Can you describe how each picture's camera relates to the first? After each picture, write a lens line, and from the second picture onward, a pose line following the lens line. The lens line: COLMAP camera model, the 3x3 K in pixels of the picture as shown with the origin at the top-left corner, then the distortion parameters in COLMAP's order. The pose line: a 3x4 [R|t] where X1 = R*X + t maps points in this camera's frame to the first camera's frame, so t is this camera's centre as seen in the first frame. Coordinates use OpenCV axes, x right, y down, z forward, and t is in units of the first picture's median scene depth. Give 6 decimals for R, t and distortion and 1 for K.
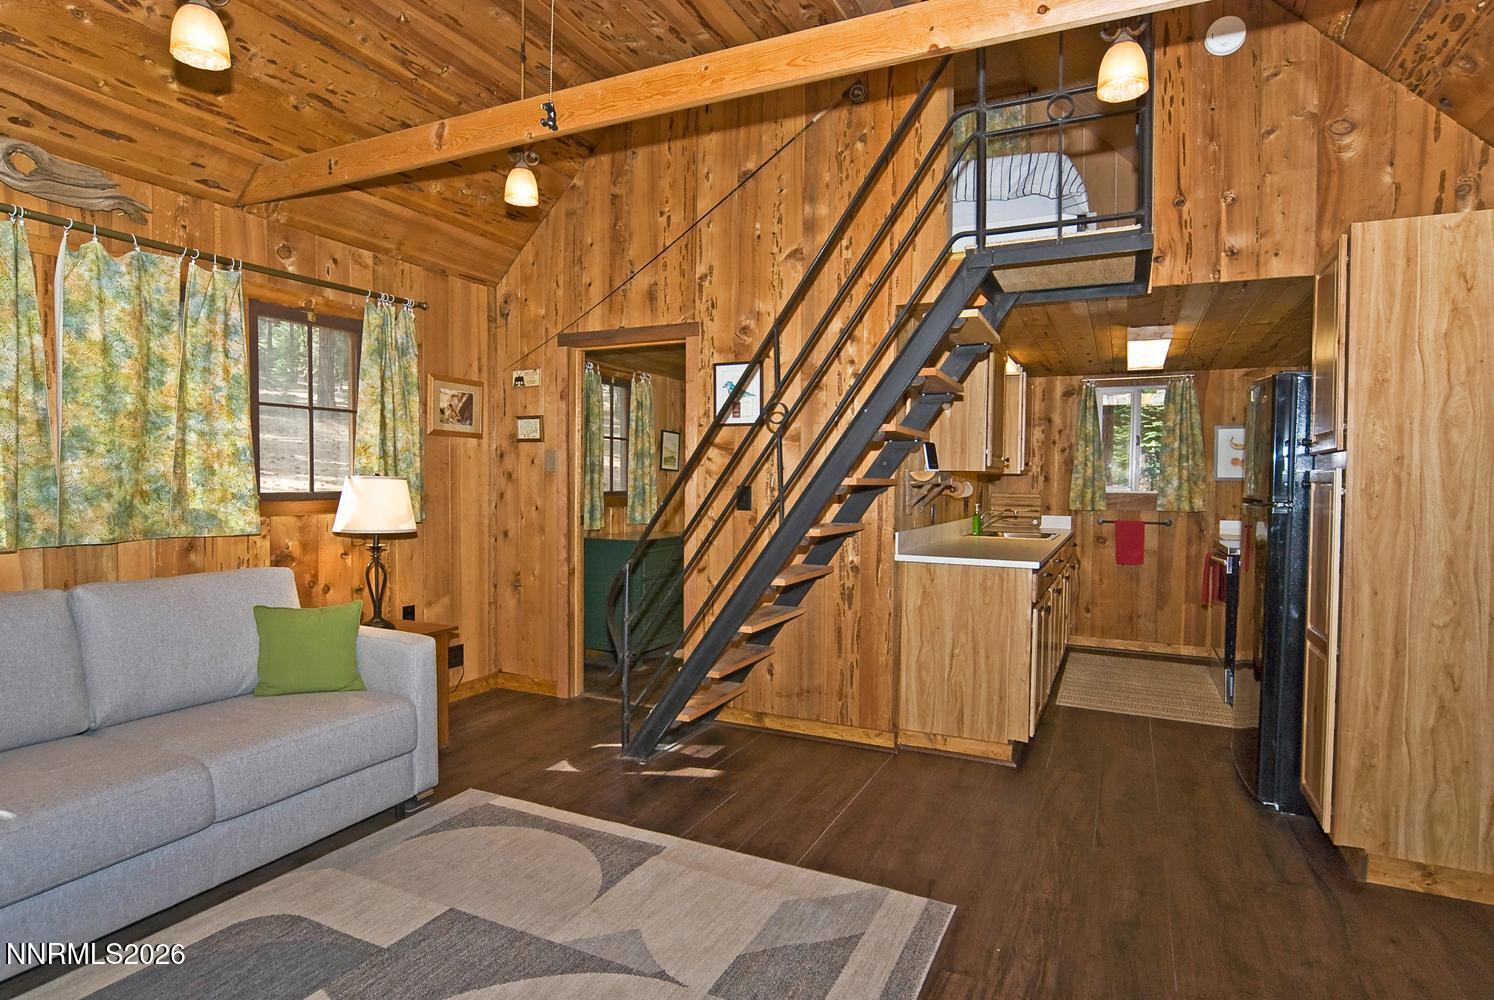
lens RADIAL K [[796.2, 0, 742.8], [0, 796.2, 502.2], [0, 0, 1]] dist [-0.018254, 0.000392]
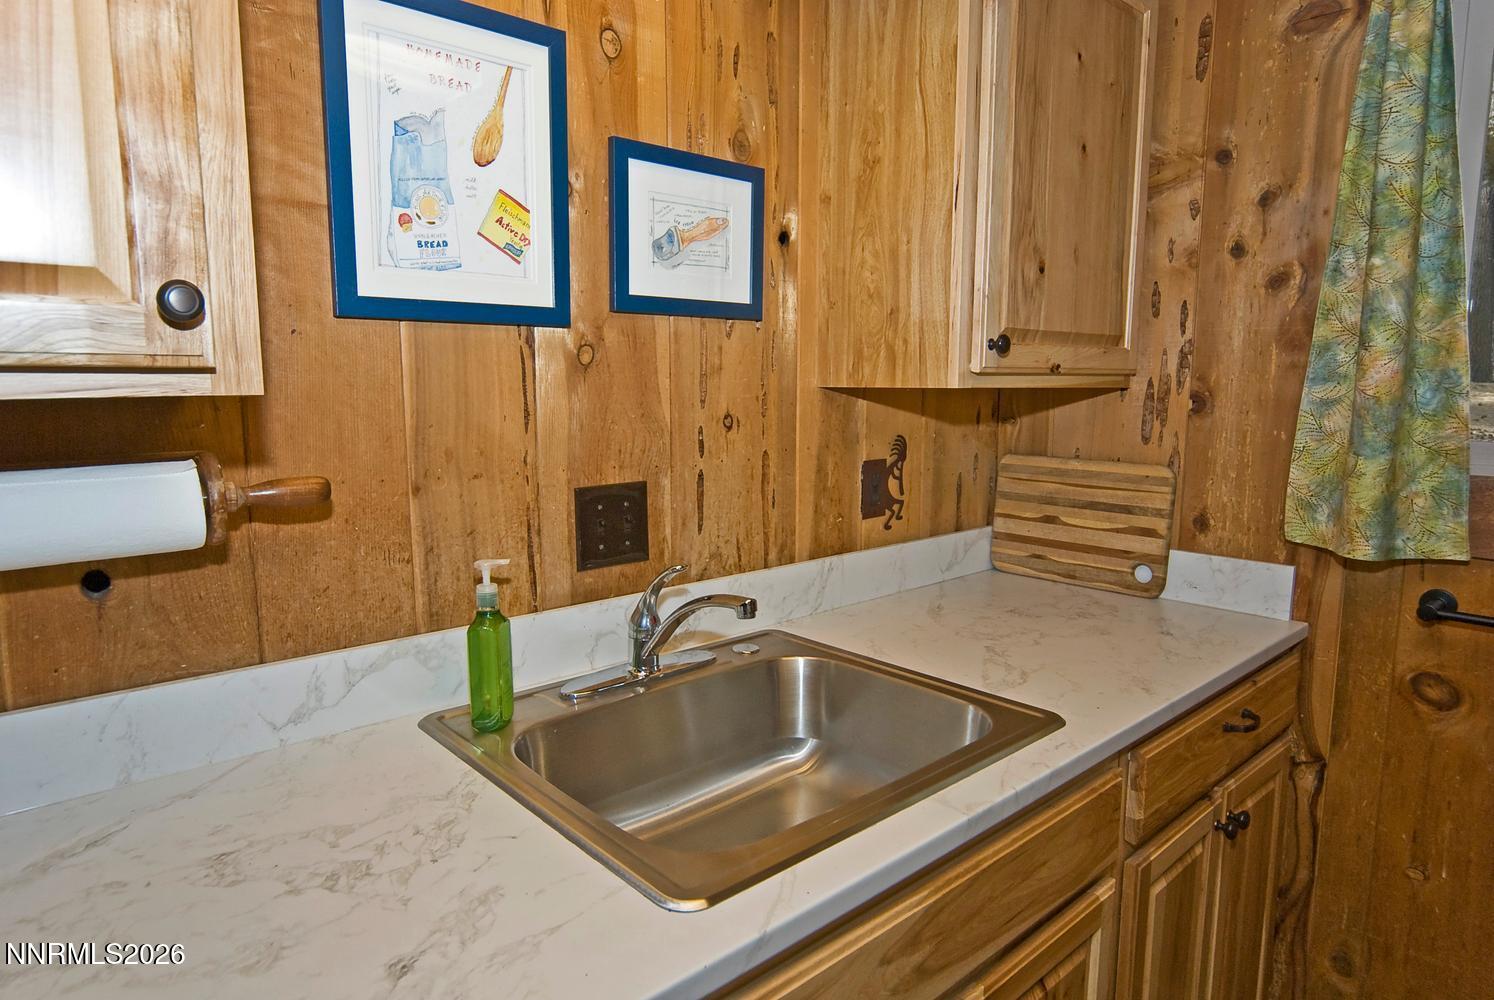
lens RADIAL K [[875.2, 0, 743.9], [0, 875.2, 500.2], [0, 0, 1]] dist [-0.017291, 0.004727]
pose [[0.920560, 0.042507, -0.388281, 0.390005], [-0.002457, 0.994672, 0.103066, -0.029855], [0.390593, -0.093924, 0.915759, 0.757337]]
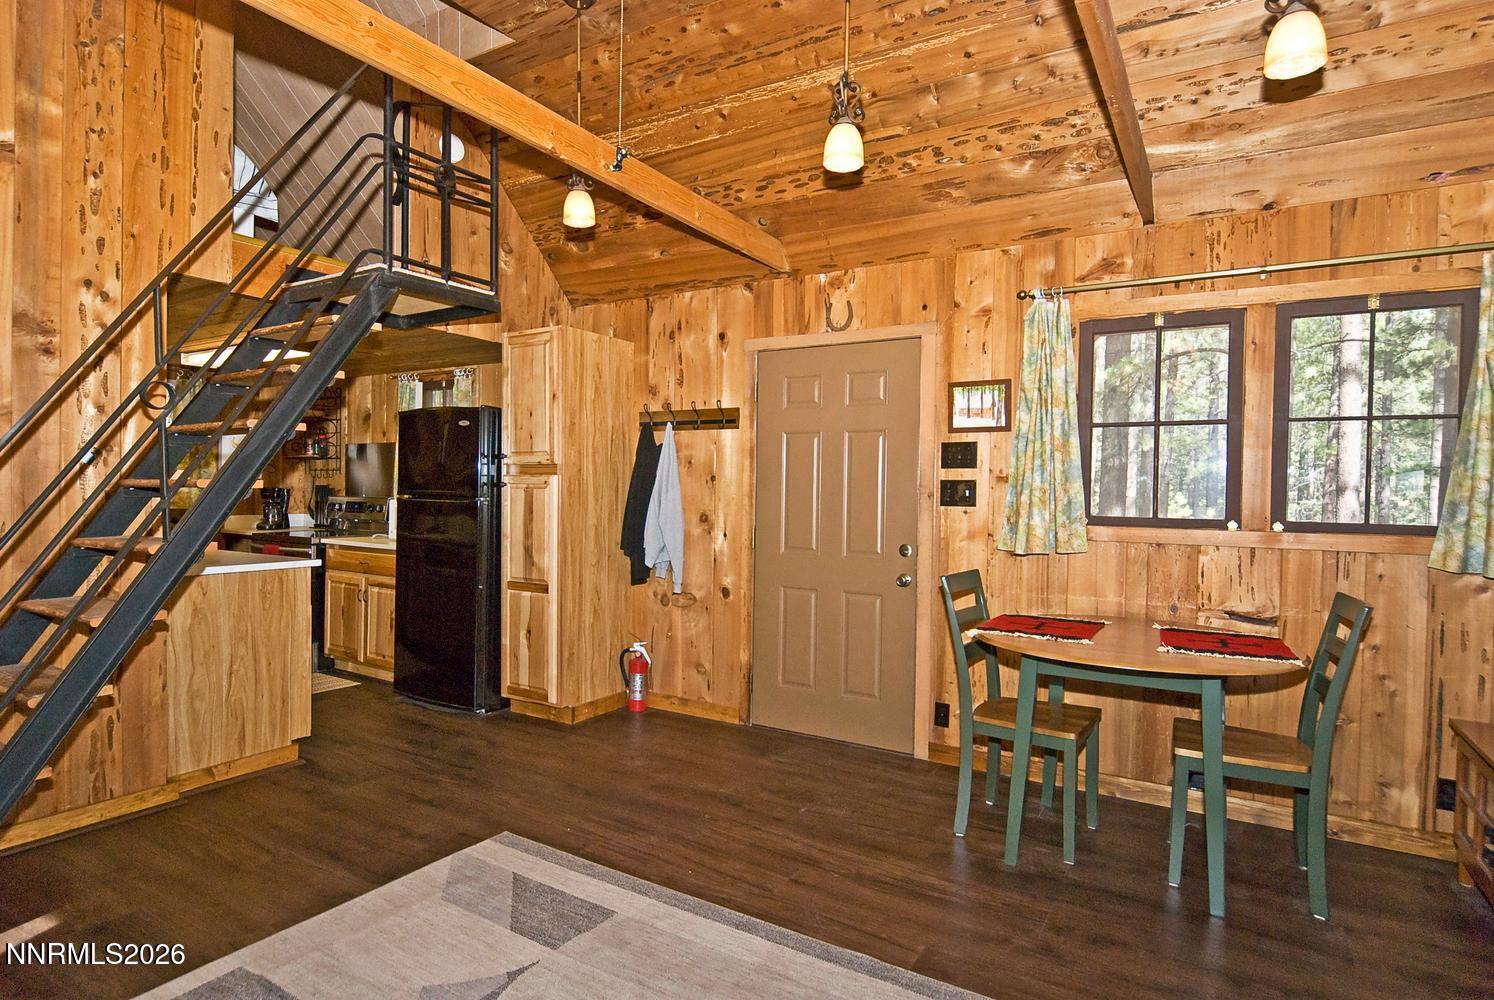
lens RADIAL K [[796.2, 0, 742.8], [0, 796.2, 502.2], [0, 0, 1]] dist [-0.018254, 0.000392]
pose [[0.101542, -0.028191, 0.994432, -0.371114], [0.017037, 0.999501, 0.026595, -0.011008], [-0.994685, 0.014241, 0.101971, 0.206607]]
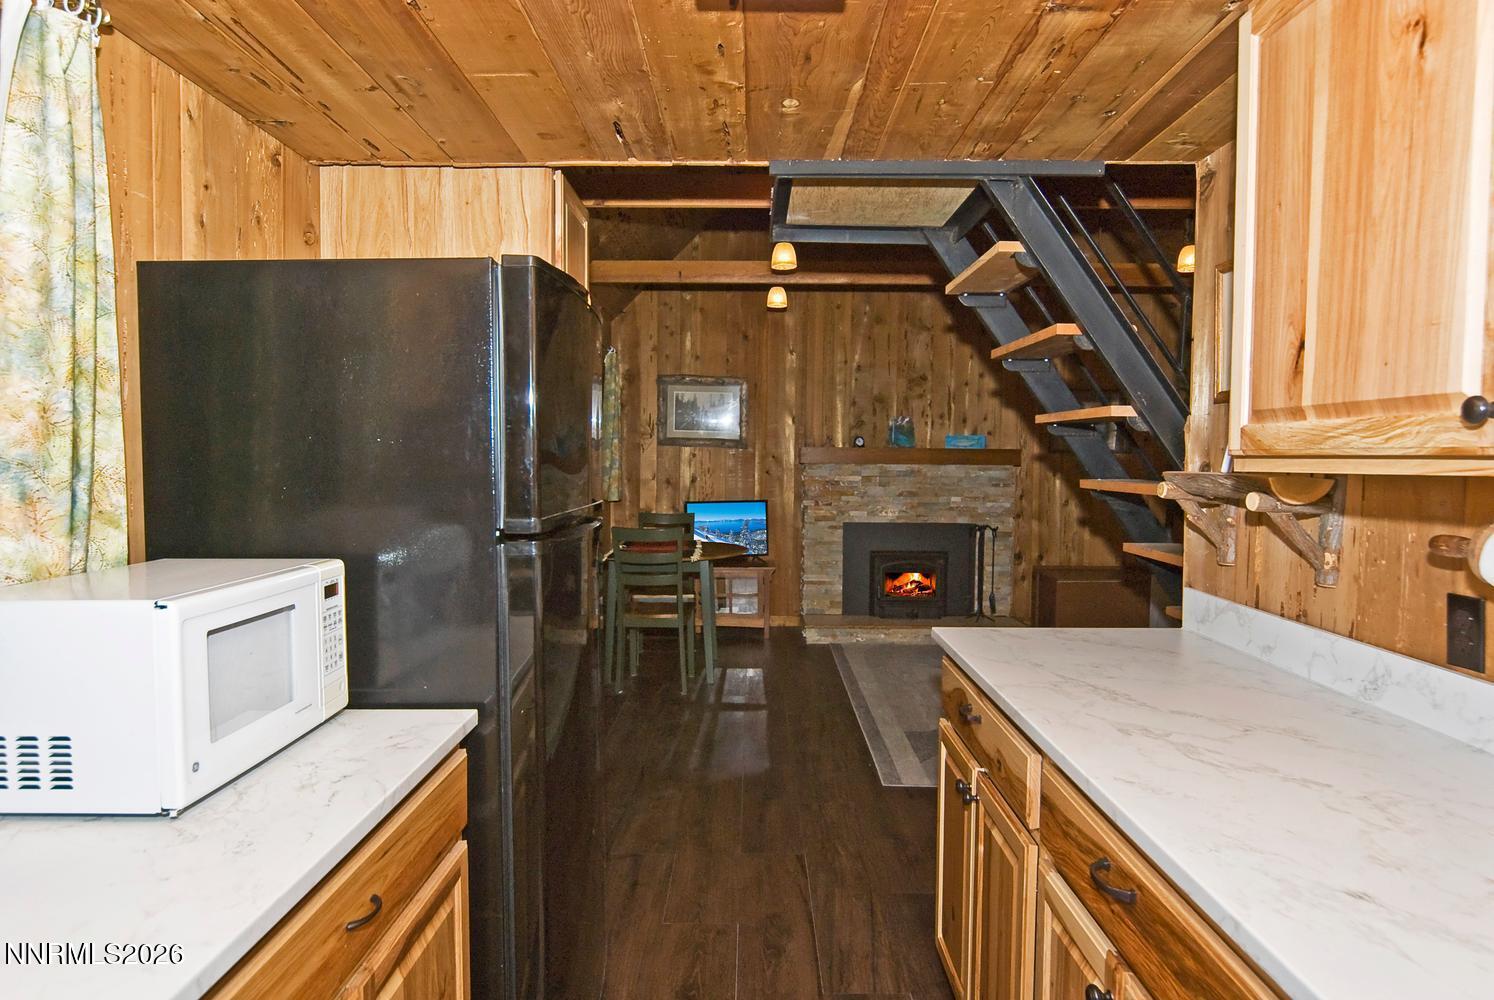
lens RADIAL K [[875.2, 0, 743.9], [0, 875.2, 500.2], [0, 0, 1]] dist [-0.017291, 0.004727]
pose [[-0.904401, 0.002438, -0.426676, 0.468609], [-0.030003, 0.997145, 0.069292, -0.034019], [0.425627, 0.075470, -0.901746, 0.920497]]
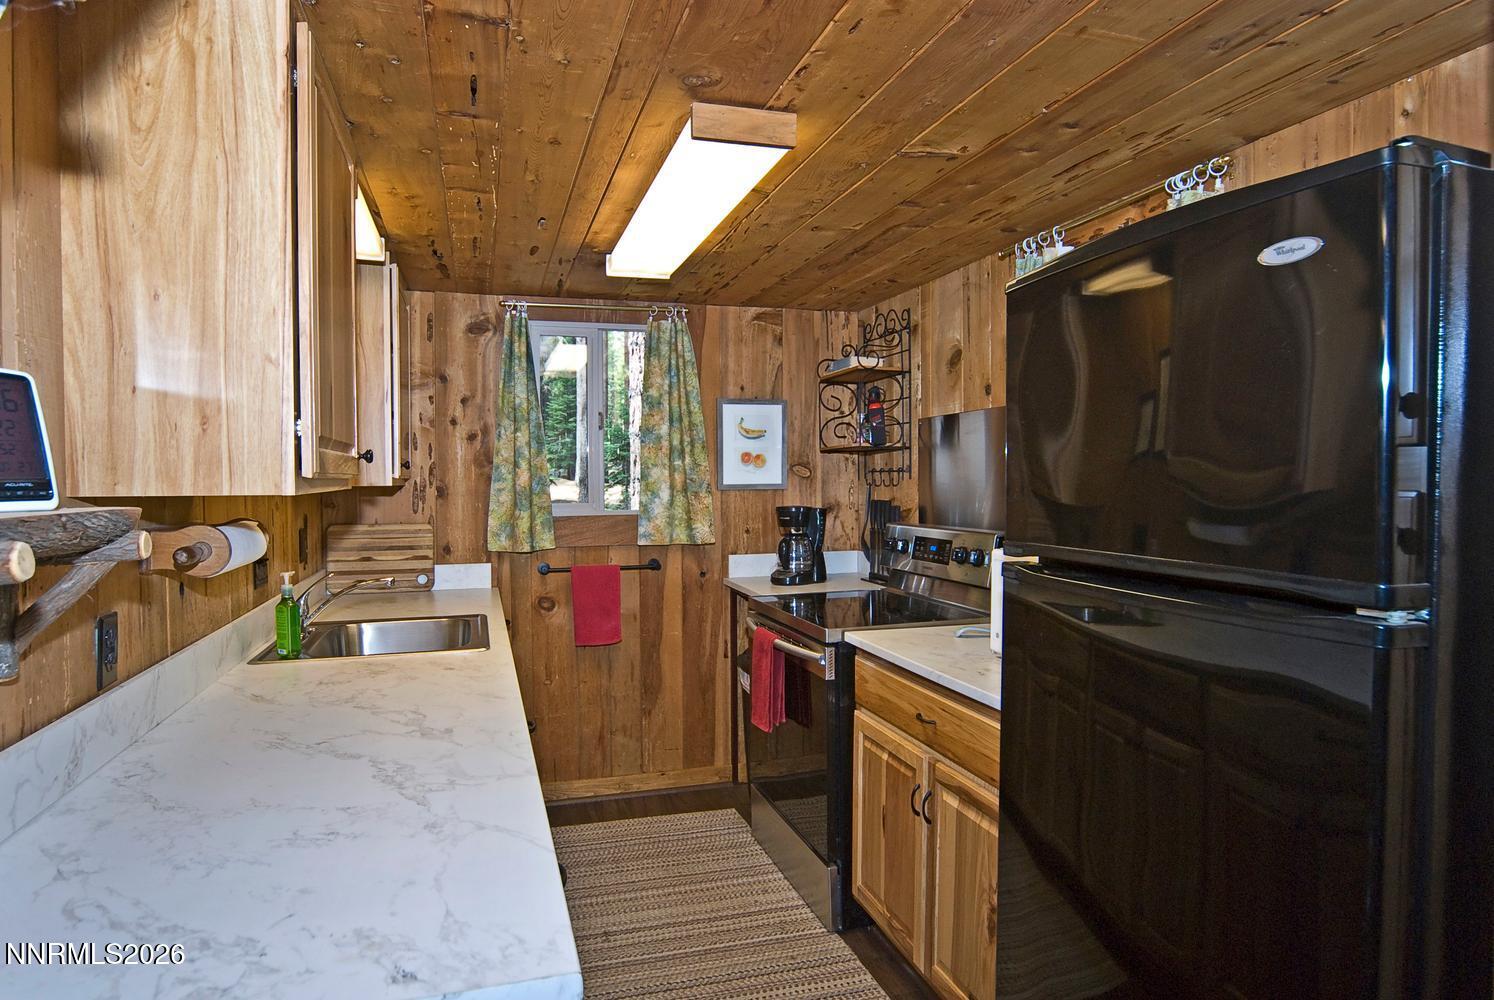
lens RADIAL K [[875.2, 0, 743.9], [0, 875.2, 500.2], [0, 0, 1]] dist [-0.017291, 0.004727]
pose [[0.737485, -0.033422, 0.674536, 0.160570], [0.035385, 0.999315, 0.010827, -0.025990], [-0.674436, 0.015884, 0.738163, 0.496021]]
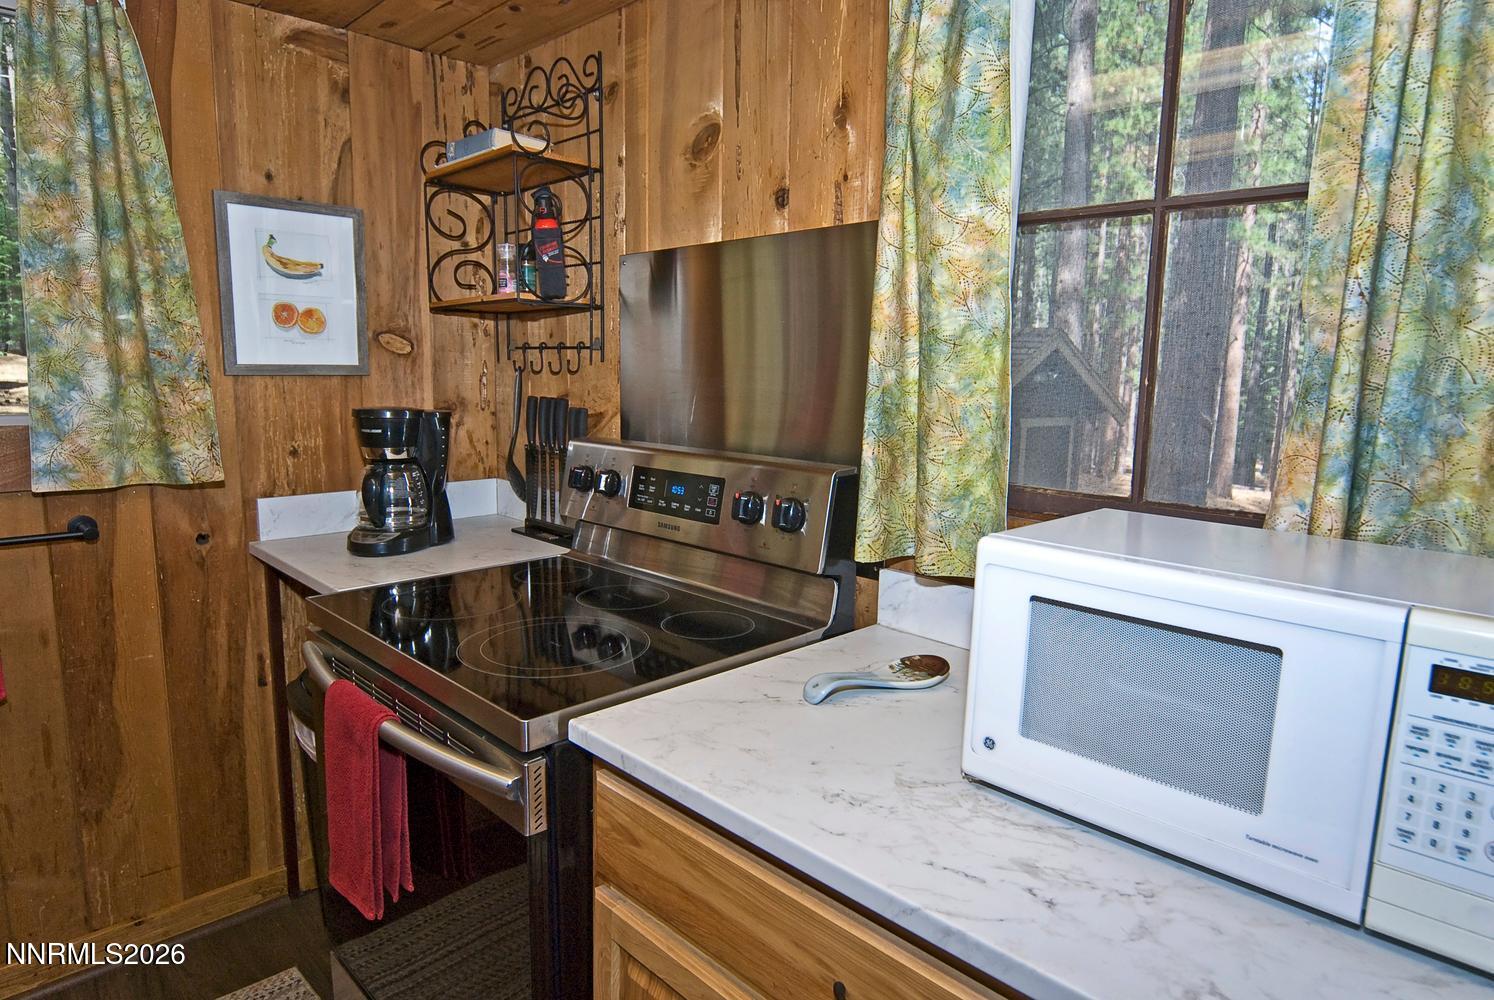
lens RADIAL K [[875.2, 0, 743.9], [0, 875.2, 500.2], [0, 0, 1]] dist [-0.017291, 0.004727]
pose [[0.339466, -0.146686, 0.929110, 0.340665], [0.014273, 0.988455, 0.150841, -0.027240], [-0.940510, -0.037944, 0.337641, 0.693348]]
